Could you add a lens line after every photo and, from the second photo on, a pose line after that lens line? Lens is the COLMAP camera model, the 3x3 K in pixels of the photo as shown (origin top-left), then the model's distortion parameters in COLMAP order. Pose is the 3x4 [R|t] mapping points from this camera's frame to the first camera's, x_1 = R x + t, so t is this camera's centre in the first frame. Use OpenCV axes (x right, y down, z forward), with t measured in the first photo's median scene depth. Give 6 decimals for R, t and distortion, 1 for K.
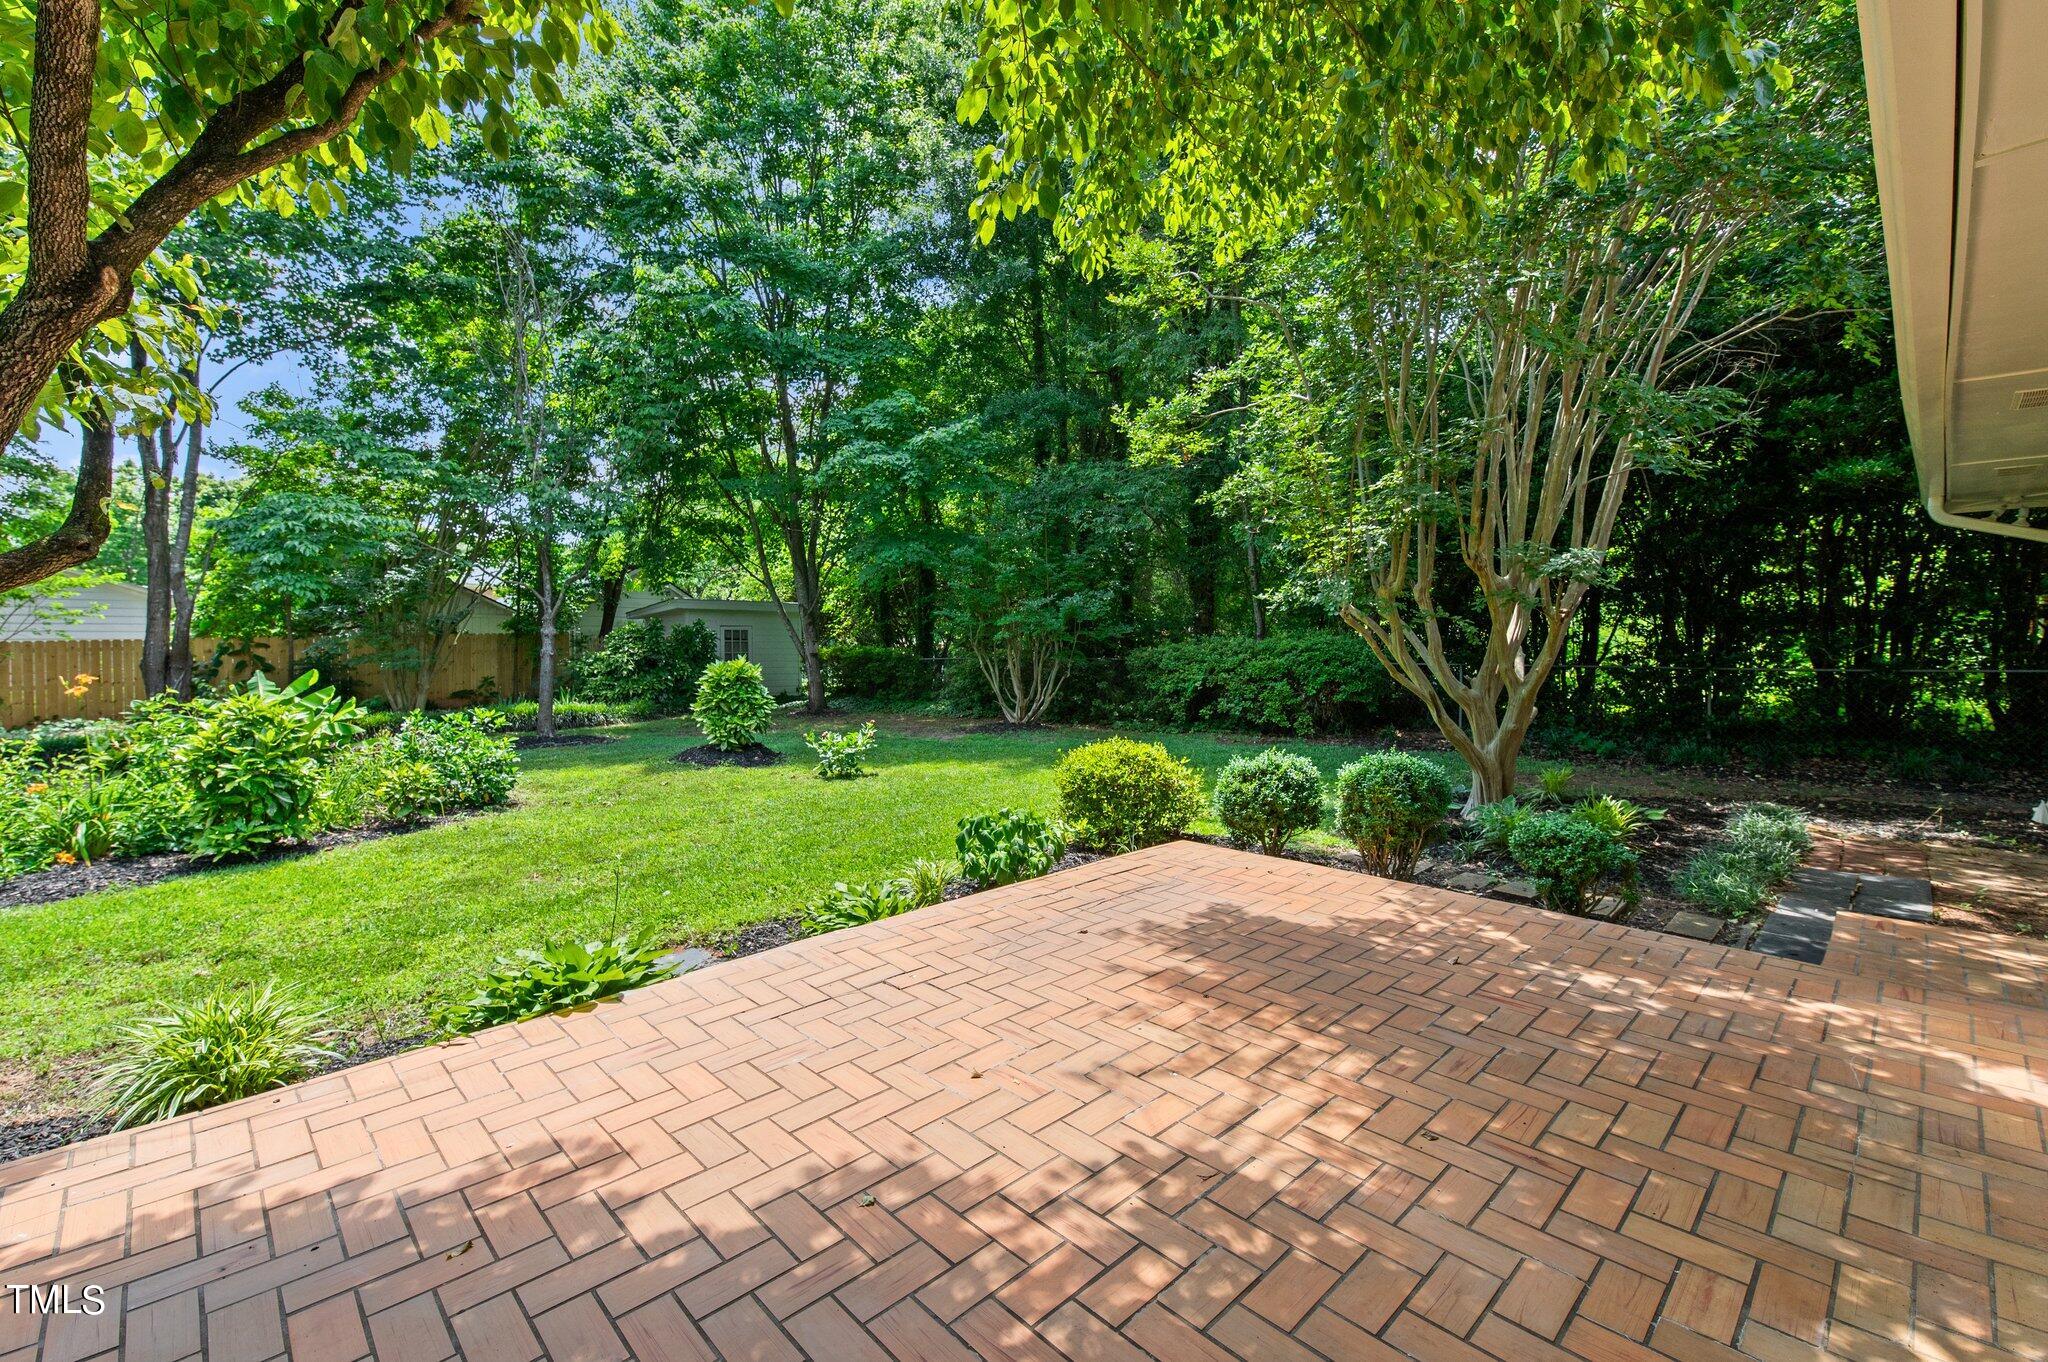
lens RADIAL K [[872.8, 0, 1011.1], [0, 872.8, 683.4], [0, 0, 1]] dist [0.054934, -0.022458]
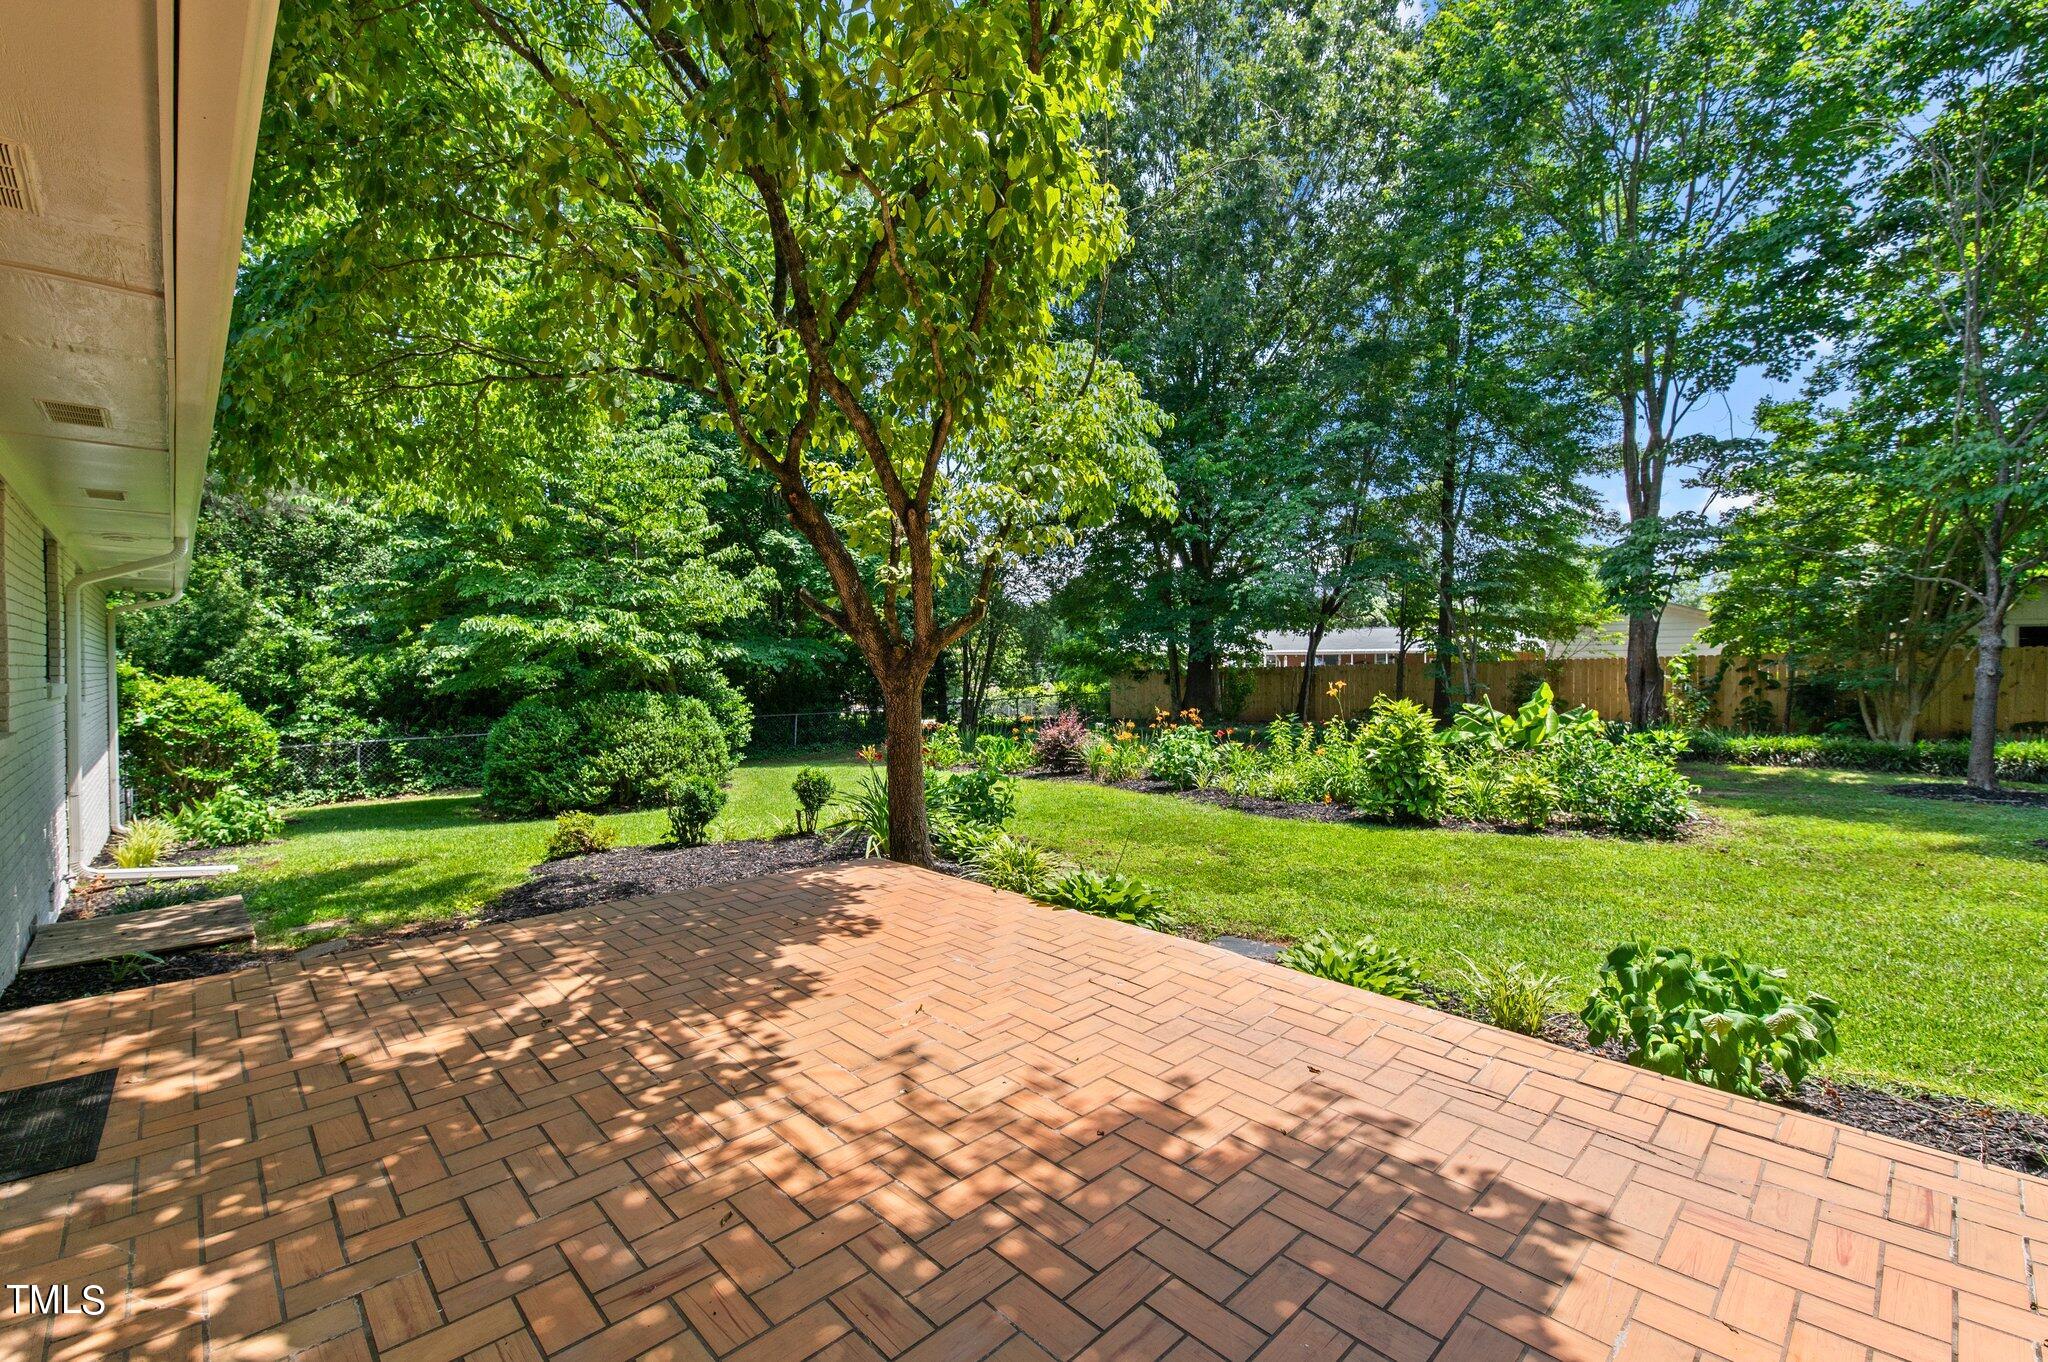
lens RADIAL K [[872.8, 0, 1011.1], [0, 872.8, 683.4], [0, 0, 1]] dist [0.054934, -0.022458]
pose [[-0.015779, 0.024379, -0.999578, 1.267119], [-0.042264, 0.998793, 0.025027, -0.056885], [0.998982, 0.042641, -0.014730, 1.204409]]
